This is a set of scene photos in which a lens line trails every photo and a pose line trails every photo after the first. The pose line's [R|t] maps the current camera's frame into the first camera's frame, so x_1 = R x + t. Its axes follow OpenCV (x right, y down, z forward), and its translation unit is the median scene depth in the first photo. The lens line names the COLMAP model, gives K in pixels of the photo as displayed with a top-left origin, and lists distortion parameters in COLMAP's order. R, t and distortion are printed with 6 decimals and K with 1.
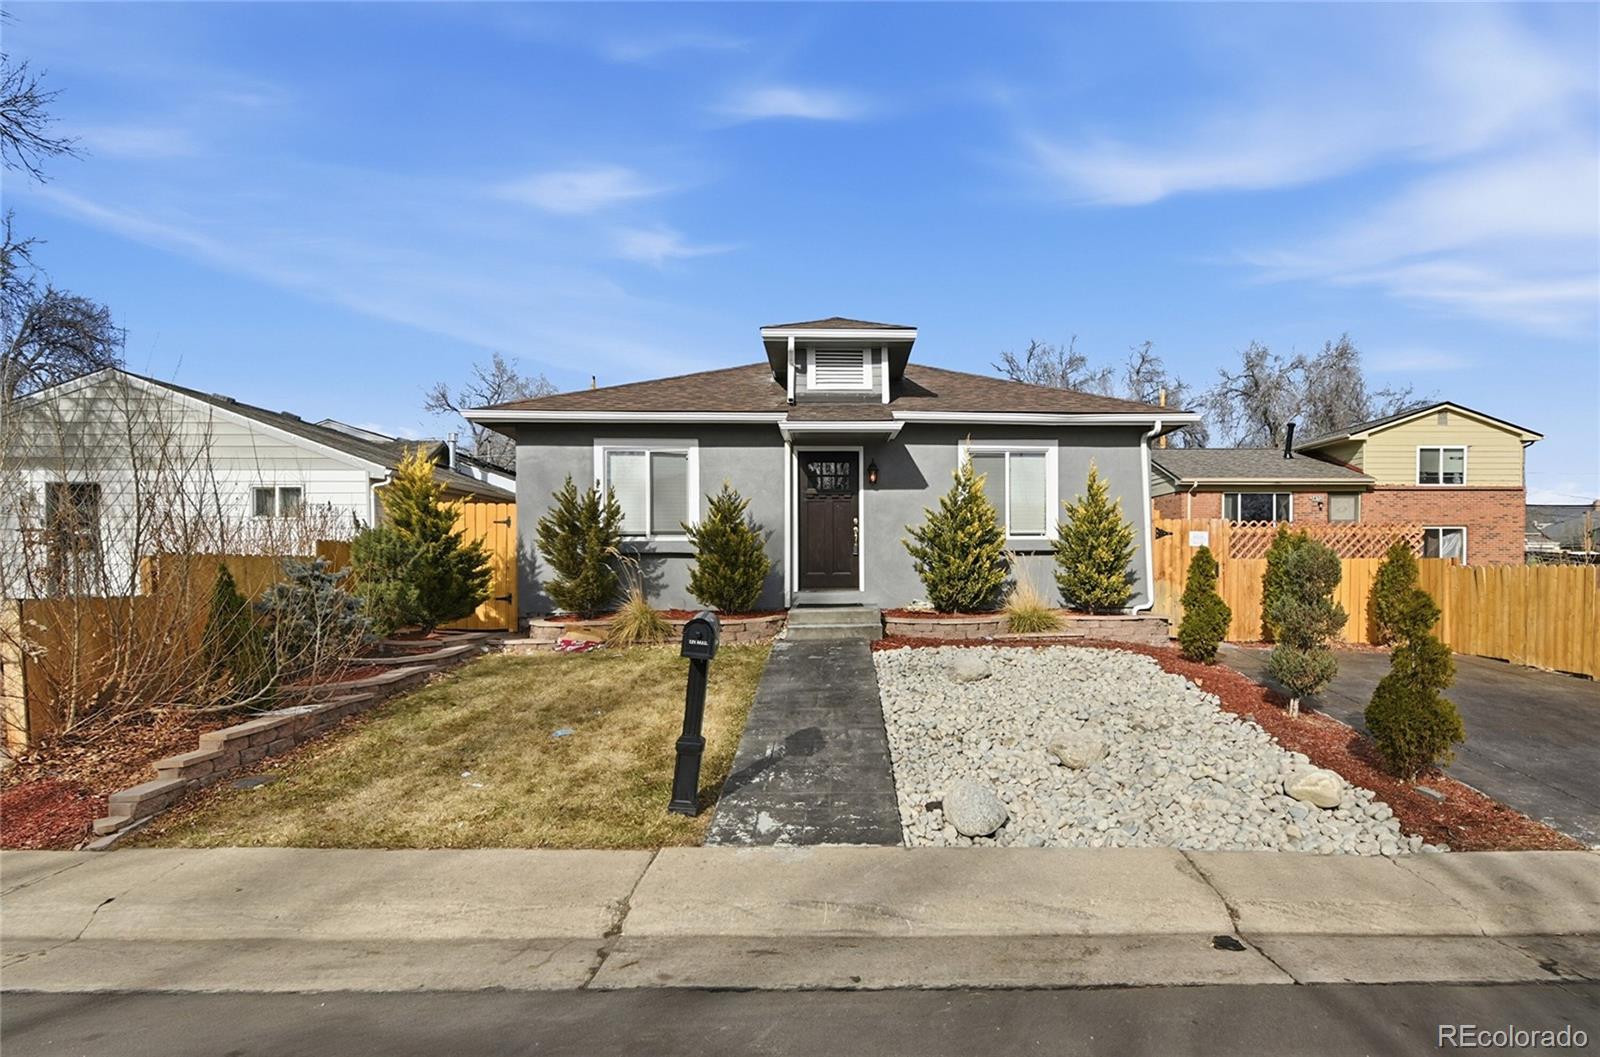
lens RADIAL K [[888.3, 0, 802.8], [0, 888.3, 532.3], [0, 0, 1]] dist [-0.004980, -0.000575]
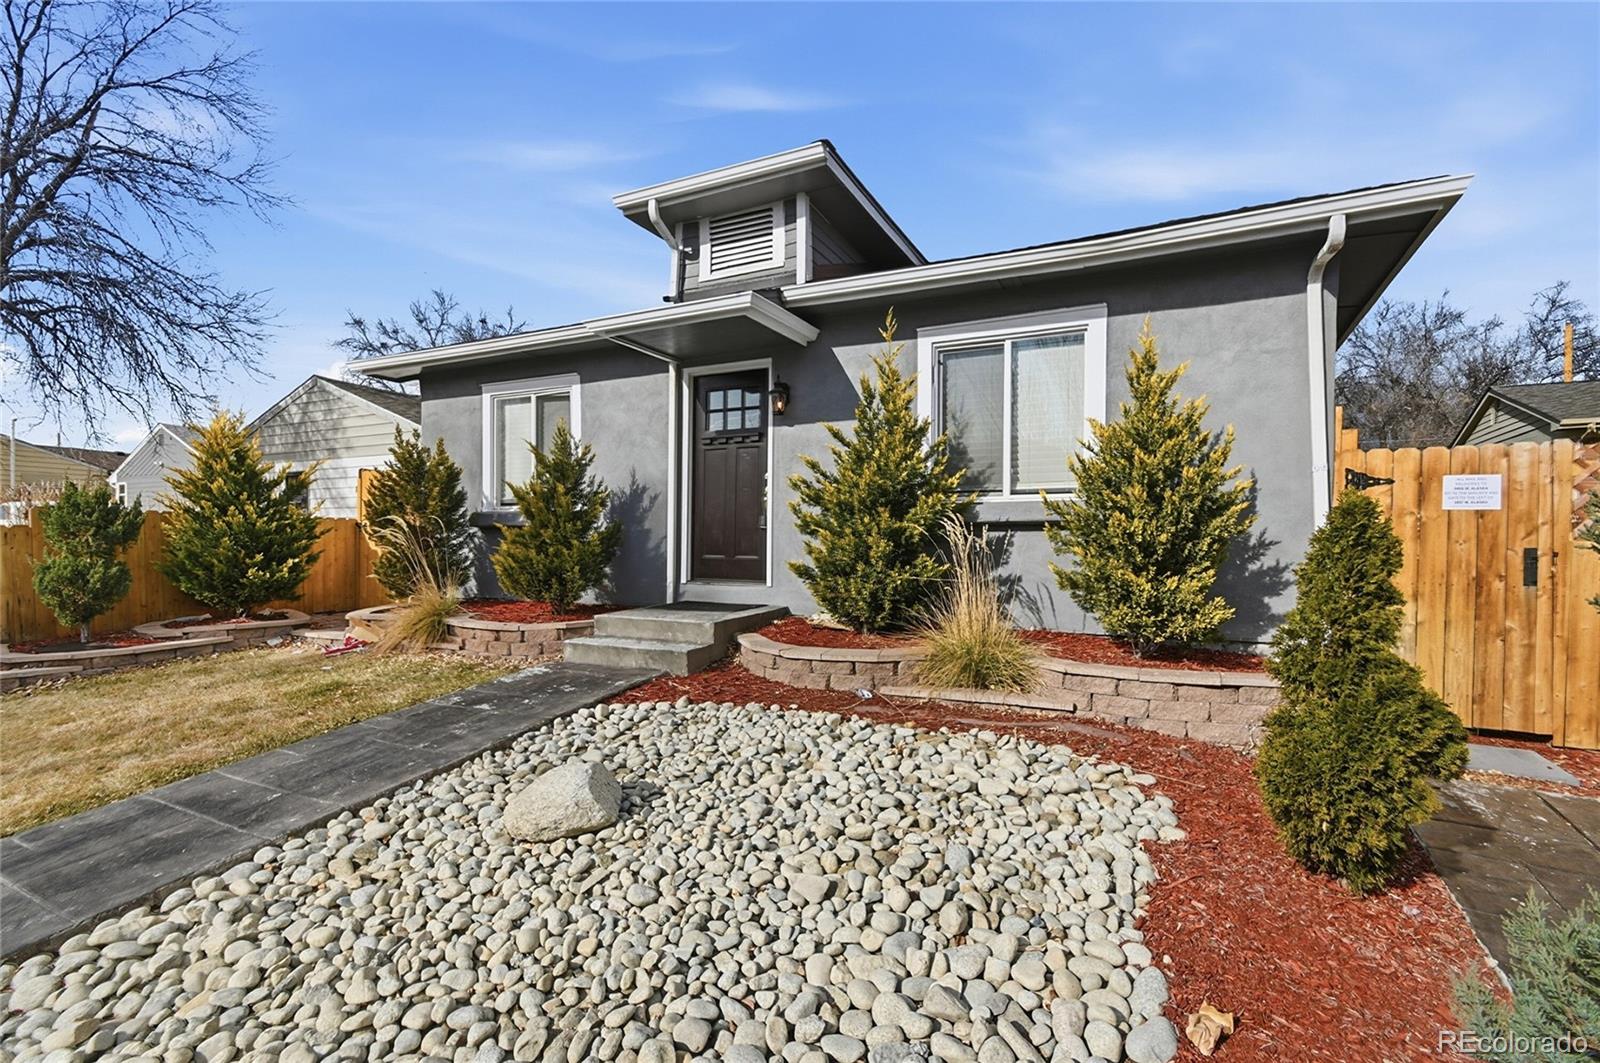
lens RADIAL K [[694.0, 0, 794.8], [0, 694.0, 536.9], [0, 0, 1]] dist [0.000703, -0.000180]
pose [[0.889280, 0.007681, -0.457299, 0.311621], [0.004325, 0.999673, 0.025202, 0.018526], [0.457343, -0.024390, 0.888956, 0.562315]]
